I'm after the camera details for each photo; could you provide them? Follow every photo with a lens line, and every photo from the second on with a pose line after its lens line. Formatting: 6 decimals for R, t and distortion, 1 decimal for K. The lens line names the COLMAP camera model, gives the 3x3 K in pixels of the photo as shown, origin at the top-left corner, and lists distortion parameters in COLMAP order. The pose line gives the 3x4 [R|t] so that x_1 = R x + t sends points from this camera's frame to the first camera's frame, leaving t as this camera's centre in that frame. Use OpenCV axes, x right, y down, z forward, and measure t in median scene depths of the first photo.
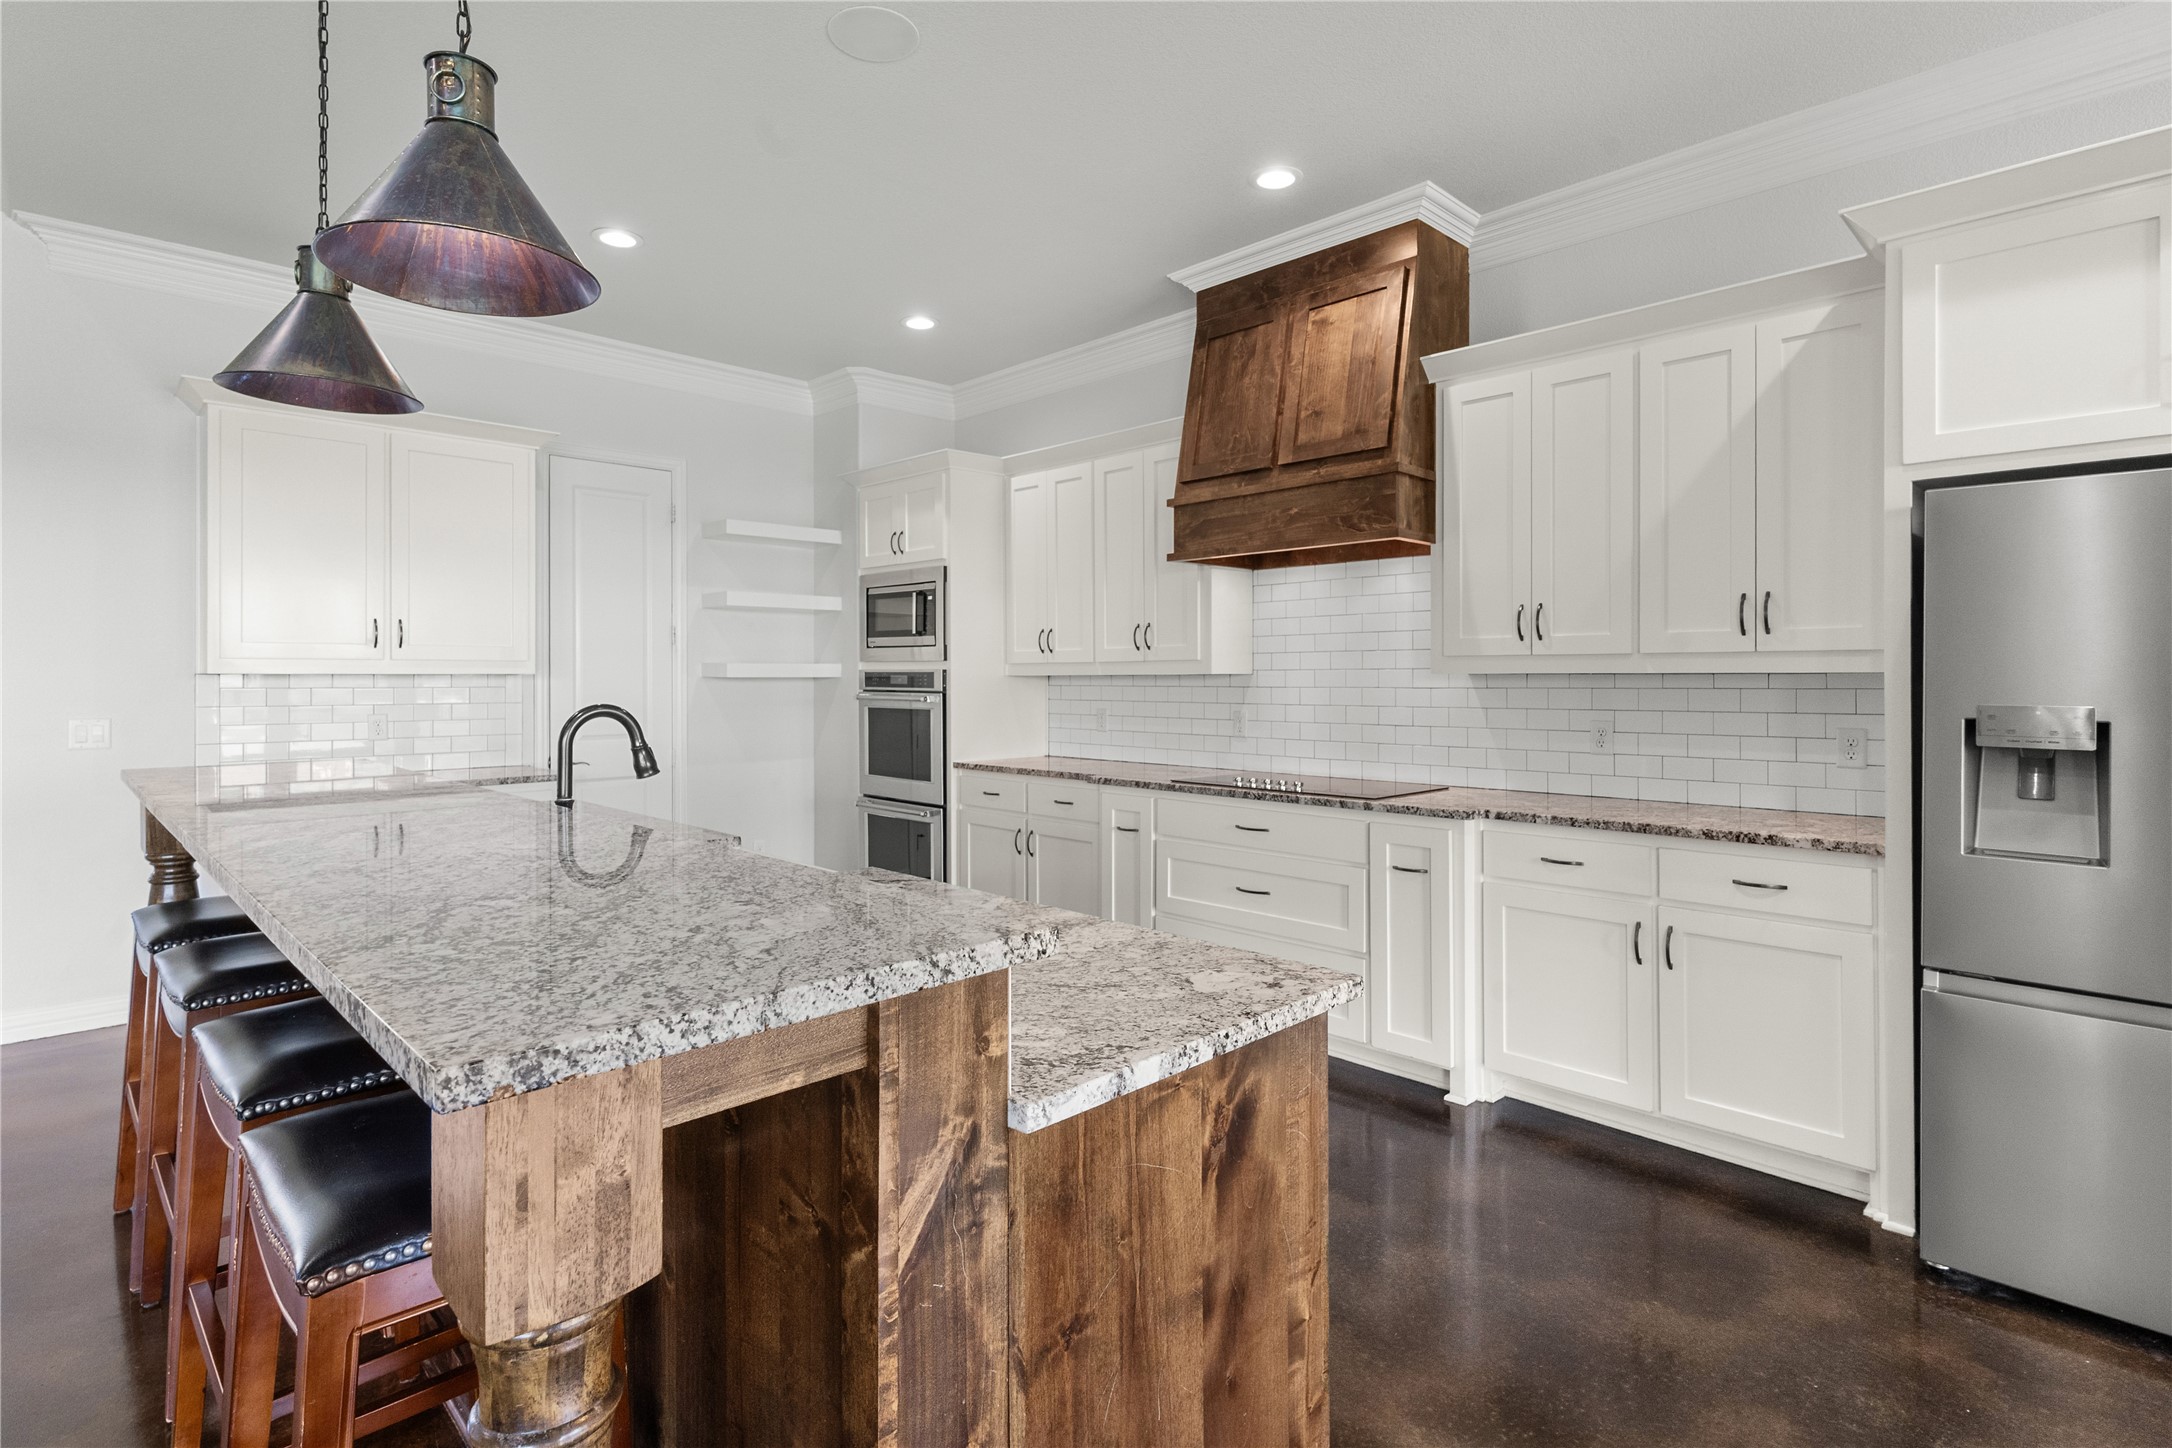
lens RADIAL K [[1054.6, 0, 1072.0], [0, 1054.6, 681.7], [0, 0, 1]] dist [0.001518, 0.000341]
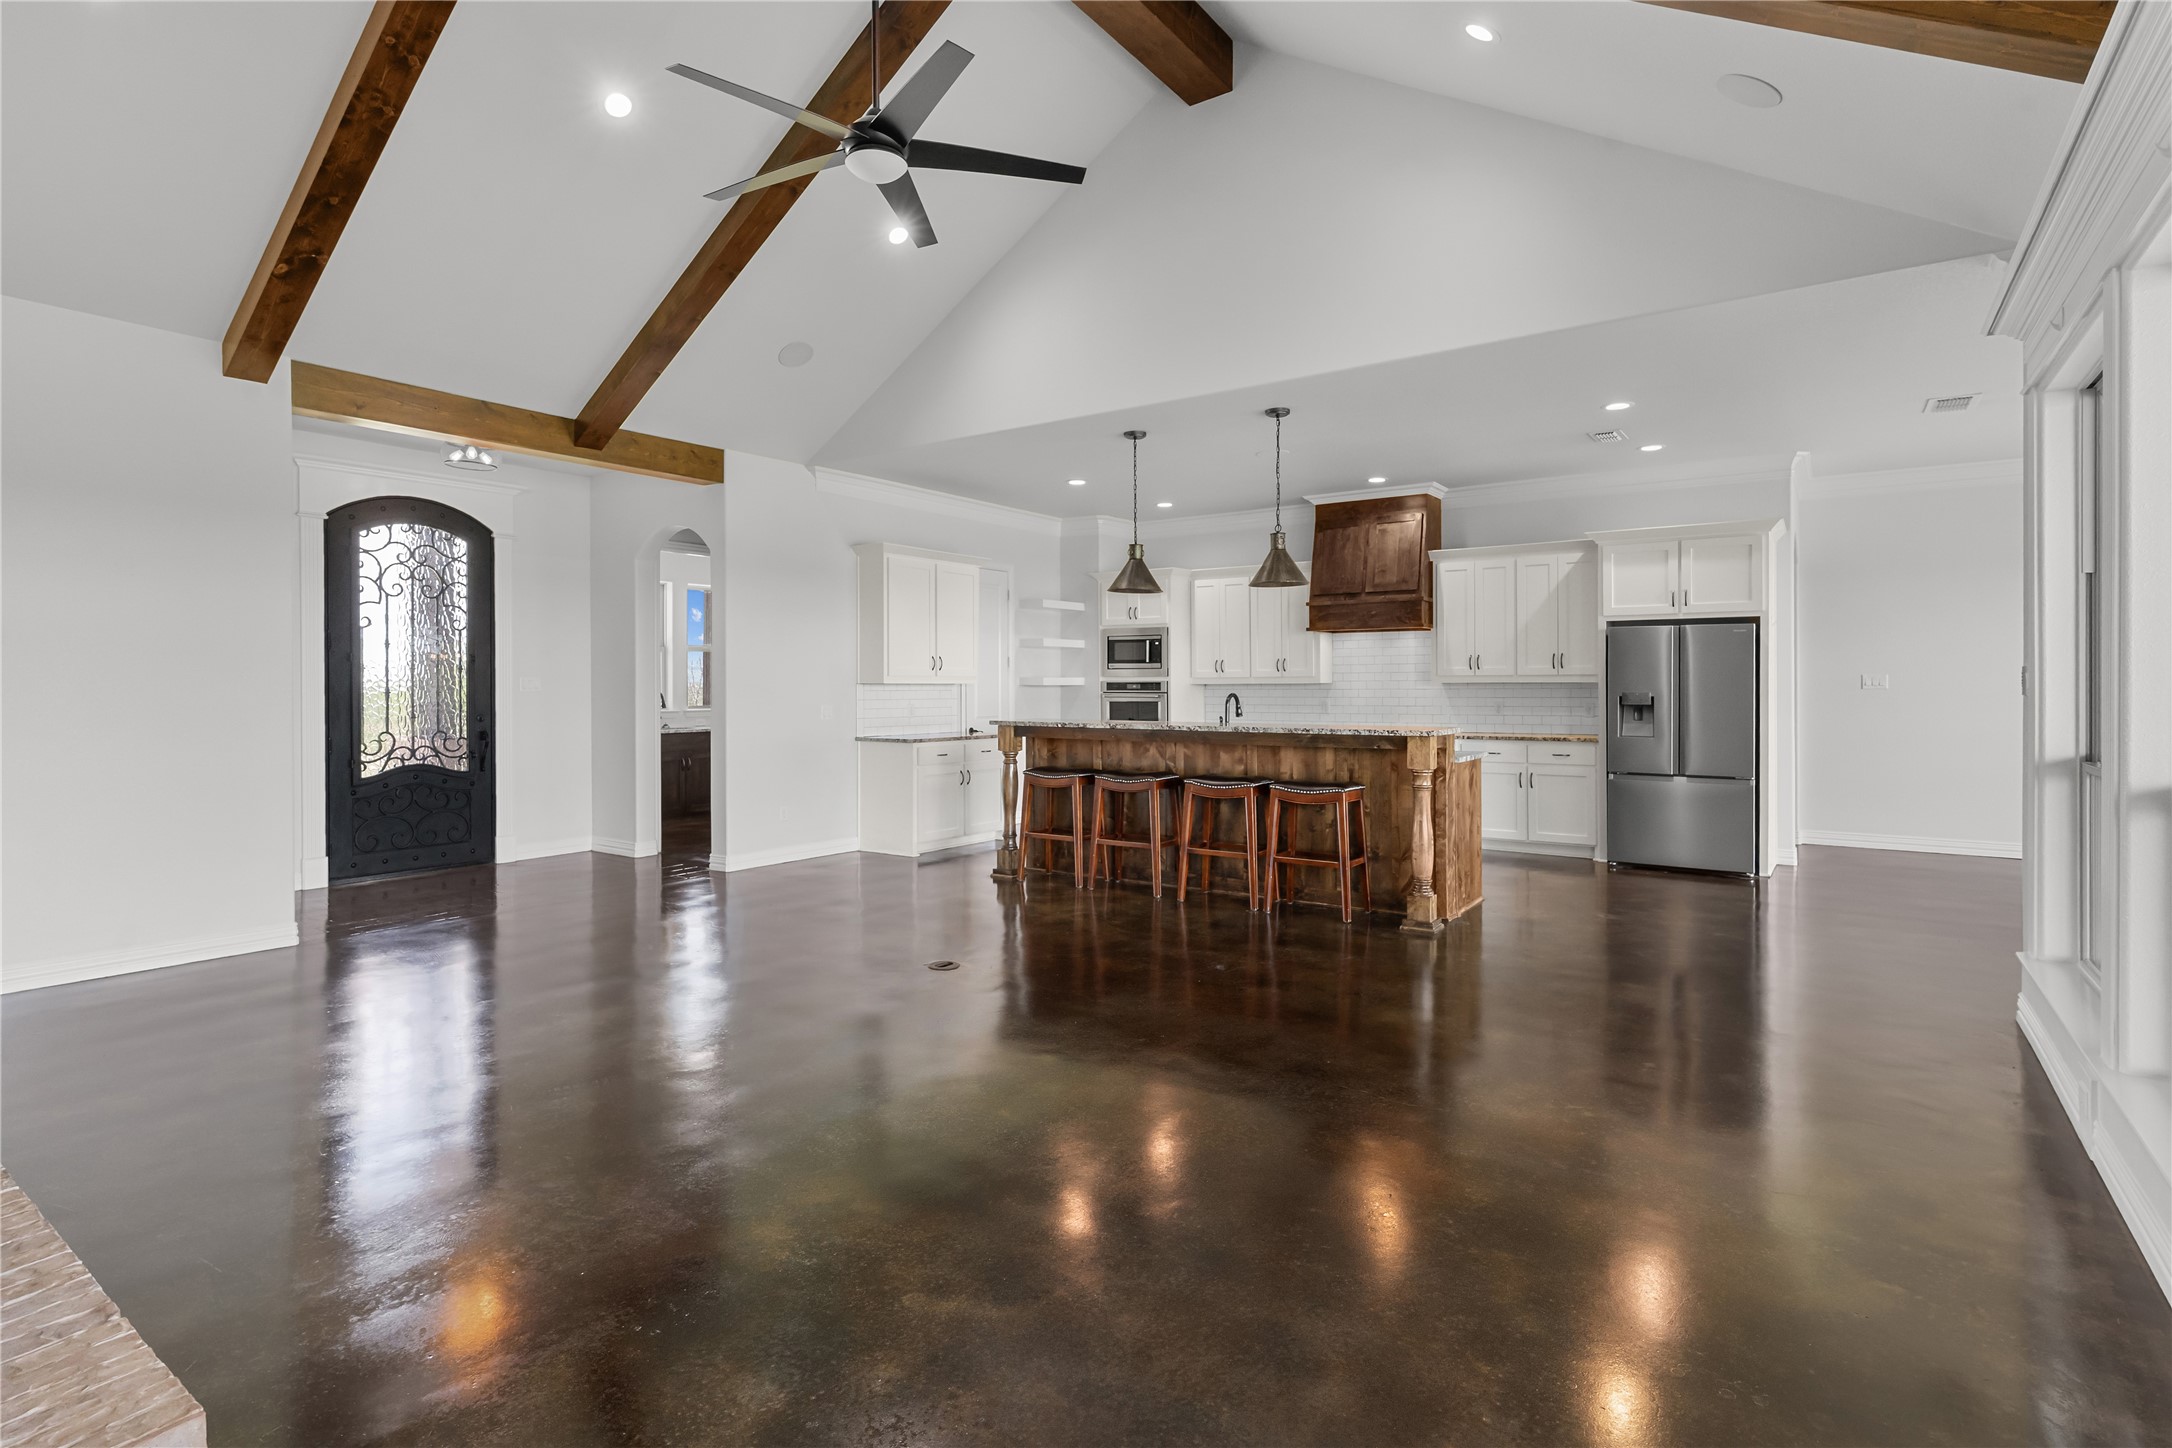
lens RADIAL K [[1054.6, 0, 1074.2], [0, 1054.6, 692.6], [0, 0, 1]] dist [0.001518, 0.000341]
pose [[0.982678, -0.000685, 0.185318, -0.832024], [0.000853, 0.999999, -0.000826, 0.014532], [-0.185318, 0.000970, 0.982678, -1.110954]]
